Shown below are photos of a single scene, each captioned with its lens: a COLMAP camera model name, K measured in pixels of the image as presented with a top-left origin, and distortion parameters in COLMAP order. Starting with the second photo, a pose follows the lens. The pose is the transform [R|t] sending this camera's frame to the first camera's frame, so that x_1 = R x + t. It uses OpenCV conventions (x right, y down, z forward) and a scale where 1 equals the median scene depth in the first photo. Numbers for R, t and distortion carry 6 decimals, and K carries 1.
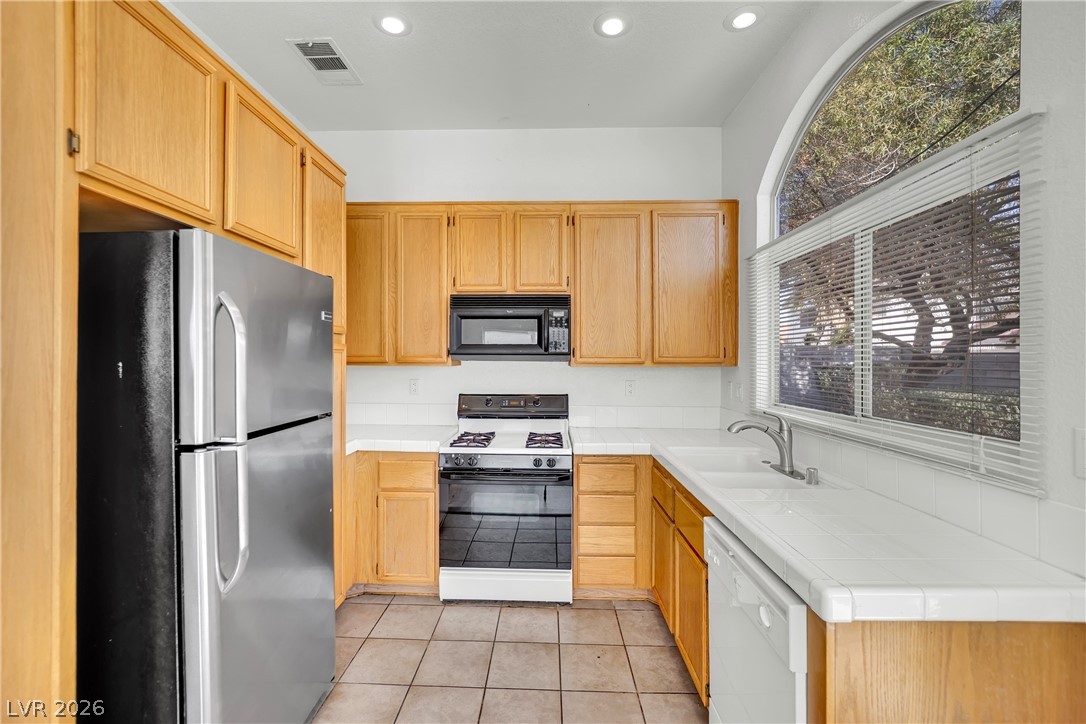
lens RADIAL K [[451.6, 0, 536.5], [0, 451.6, 356.3], [0, 0, 1]] dist [-0.013671, 0.000895]
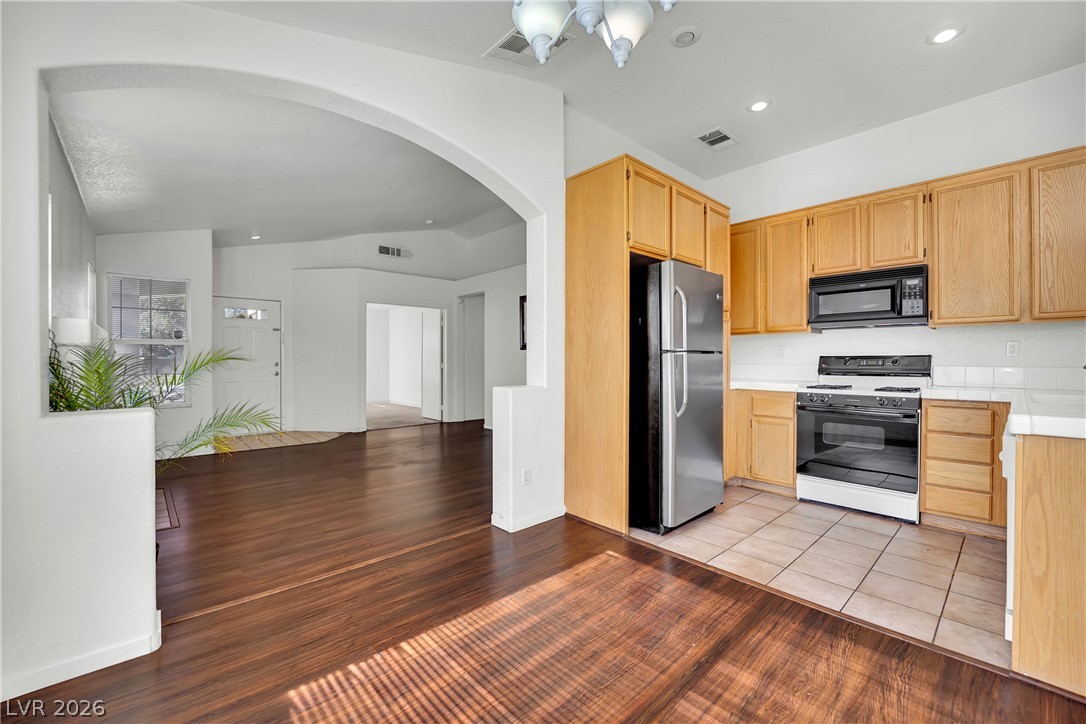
lens RADIAL K [[451.6, 0, 545.1], [0, 451.6, 367.3], [0, 0, 1]] dist [-0.013671, 0.000895]
pose [[0.701496, 0.005586, -0.712652, 0.225367], [0.006159, 0.999884, 0.013901, 0.111744], [0.712647, -0.014140, 0.701380, -0.522988]]
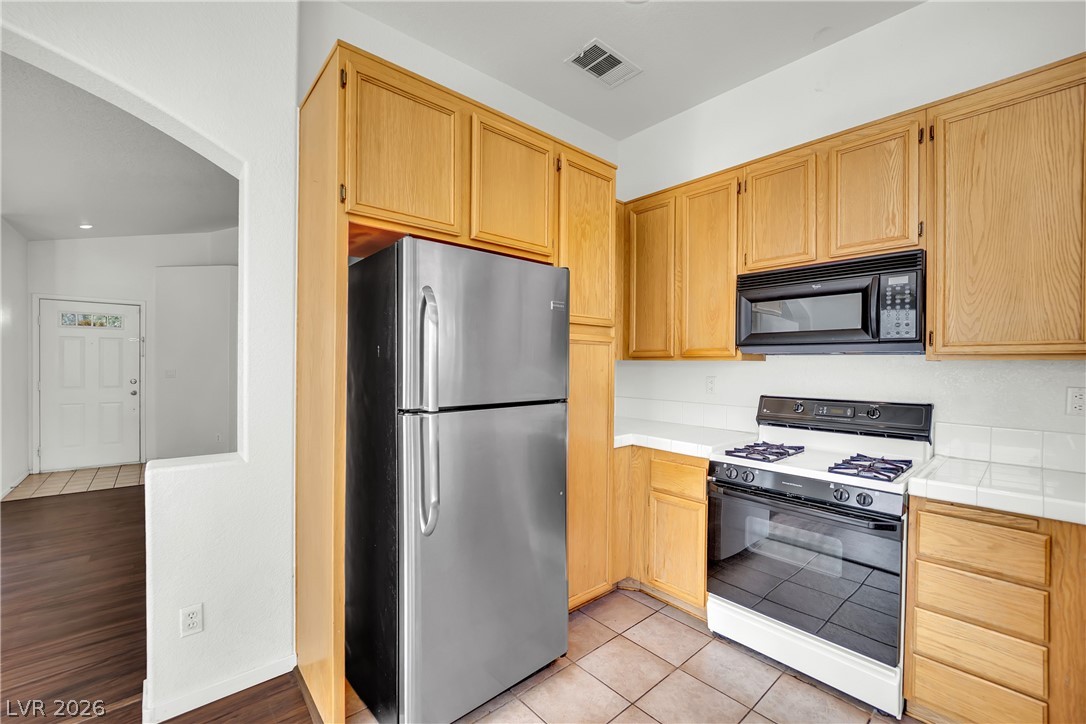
lens RADIAL K [[451.6, 0, 542.9], [0, 451.6, 369.1], [0, 0, 1]] dist [-0.013671, 0.000895]
pose [[0.681415, 0.010122, -0.731827, 0.191296], [-0.001516, 0.999922, 0.012418, 0.030630], [0.731896, -0.007352, 0.681377, 0.181303]]
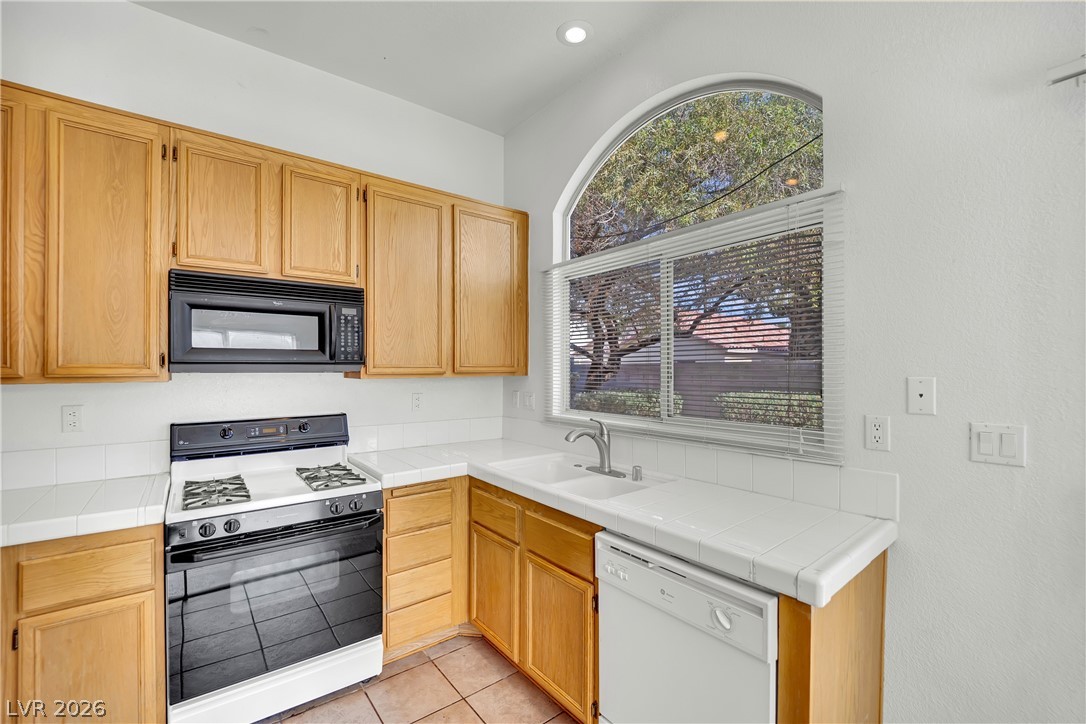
lens RADIAL K [[451.6, 0, 535.7], [0, 451.6, 369.1], [0, 0, 1]] dist [-0.013671, 0.000895]
pose [[0.775891, -0.005786, 0.630841, -0.207557], [0.000817, 0.999966, 0.008168, -0.000939], [-0.630867, -0.005822, 0.775869, 0.210283]]
